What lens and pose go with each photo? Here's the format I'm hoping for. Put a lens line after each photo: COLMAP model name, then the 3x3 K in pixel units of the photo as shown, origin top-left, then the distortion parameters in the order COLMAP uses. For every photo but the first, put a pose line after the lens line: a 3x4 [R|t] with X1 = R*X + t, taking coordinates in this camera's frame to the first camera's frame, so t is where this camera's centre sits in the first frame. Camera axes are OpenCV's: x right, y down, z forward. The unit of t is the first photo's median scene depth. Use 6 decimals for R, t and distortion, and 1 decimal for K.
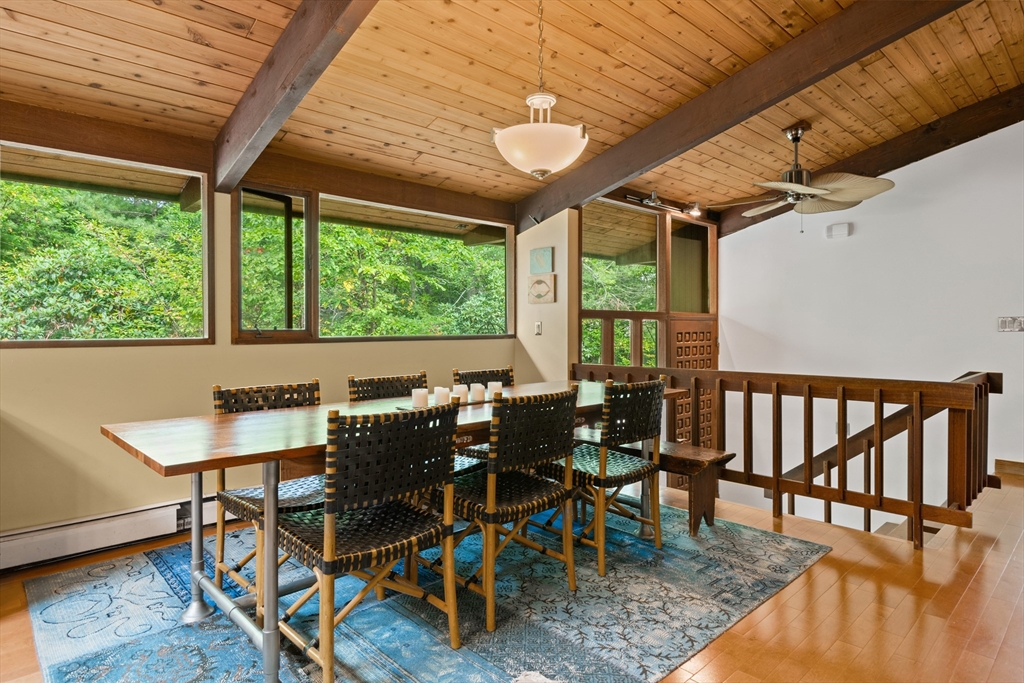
lens RADIAL K [[577.8, 0, 514.6], [0, 577.8, 338.9], [0, 0, 1]] dist [0.000467, 0.000174]
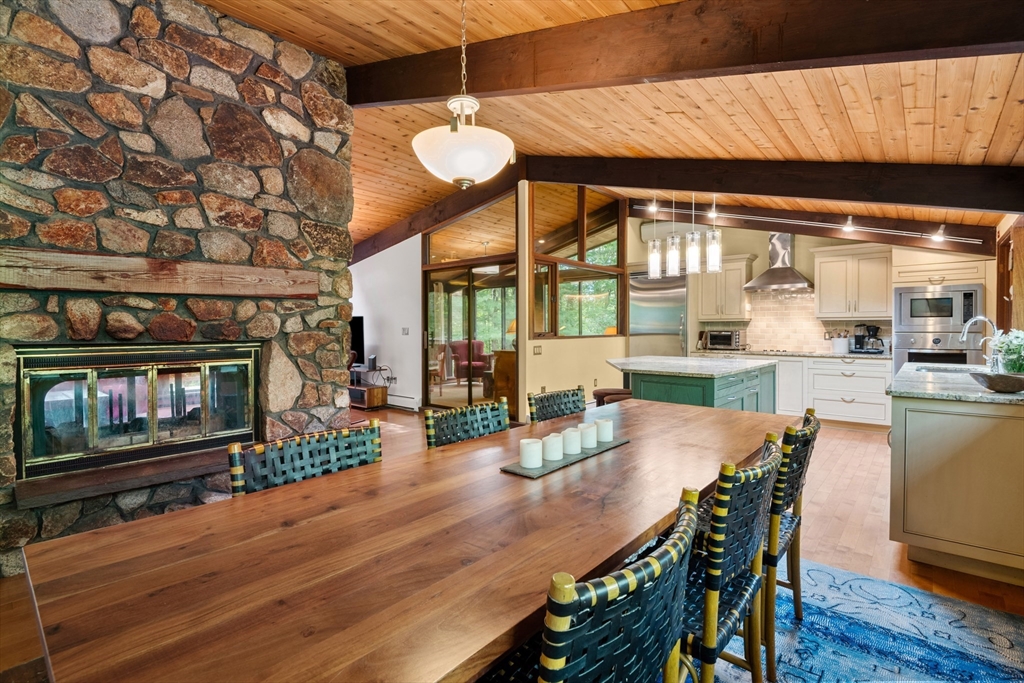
lens RADIAL K [[473.6, 0, 515.7], [0, 473.6, 338.7], [0, 0, 1]] dist [-0.008851, -0.003559]
pose [[-0.995594, 0.005165, -0.093628, 0.025972], [0.001811, 0.999355, 0.035870, -0.045649], [0.093752, 0.035543, -0.994961, 1.280106]]
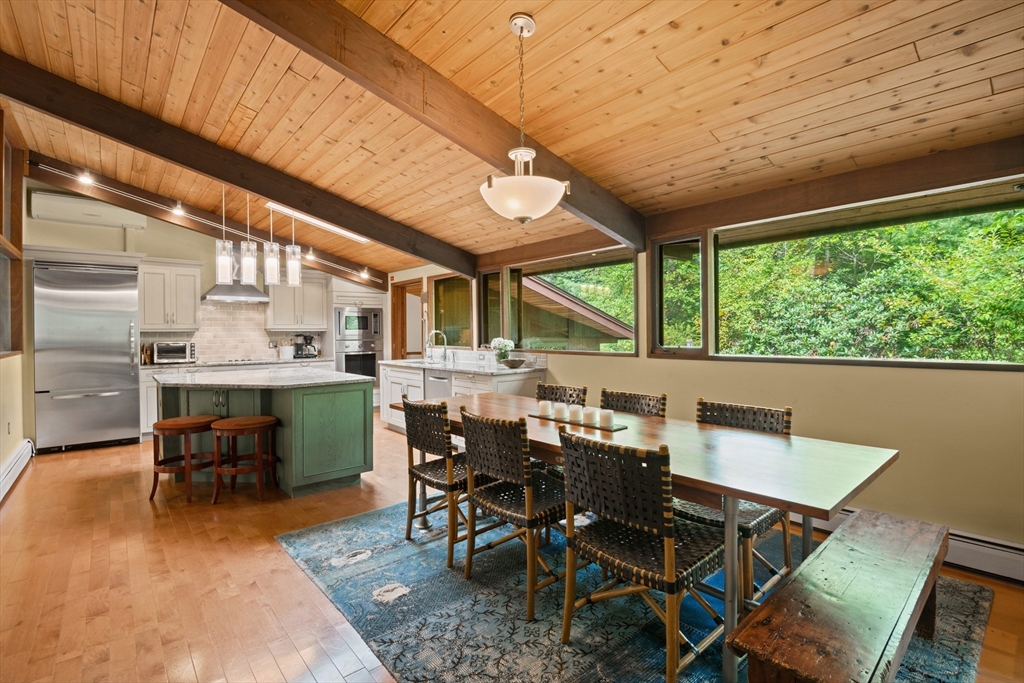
lens RADIAL K [[473.6, 0, 516.6], [0, 473.6, 335.1], [0, 0, 1]] dist [-0.008851, -0.003559]
pose [[-0.049454, 0.006854, -0.998753, 0.683352], [-0.006160, 0.999955, 0.007168, -0.053181], [0.998757, 0.006506, -0.049410, 0.745057]]
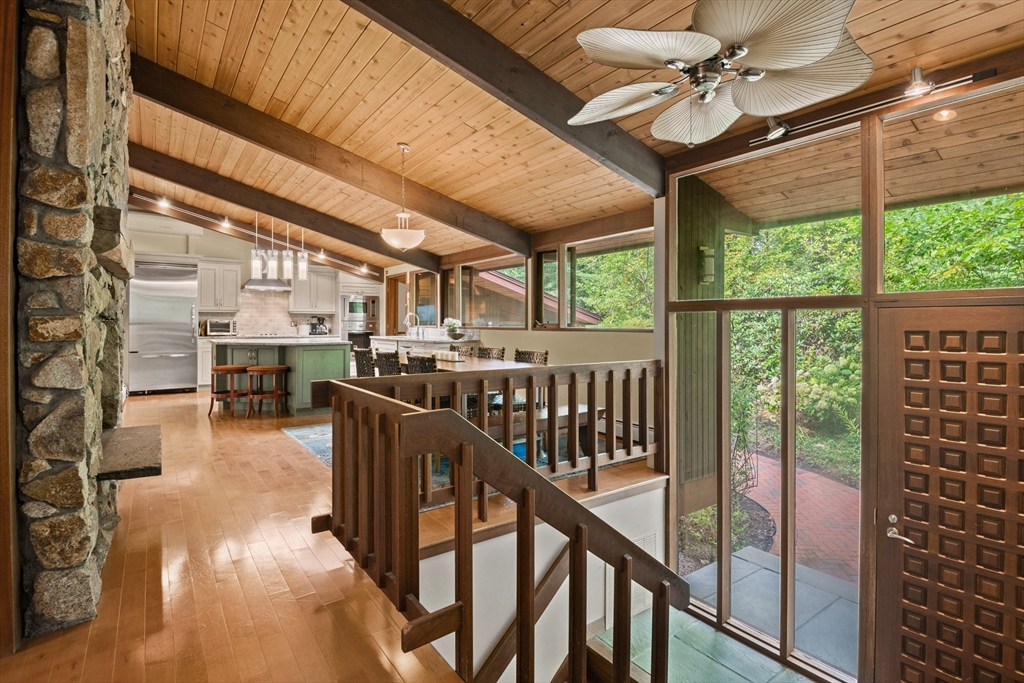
lens RADIAL K [[493.6, 0, 516.8], [0, 493.6, 324.3], [0, 0, 1]] dist [-0.005271, 0.000464]
pose [[-0.125800, 0.003215, -0.992050, 1.281173], [-0.016370, 0.999852, 0.005317, -0.021110], [0.991921, 0.016909, -0.125729, 1.181484]]
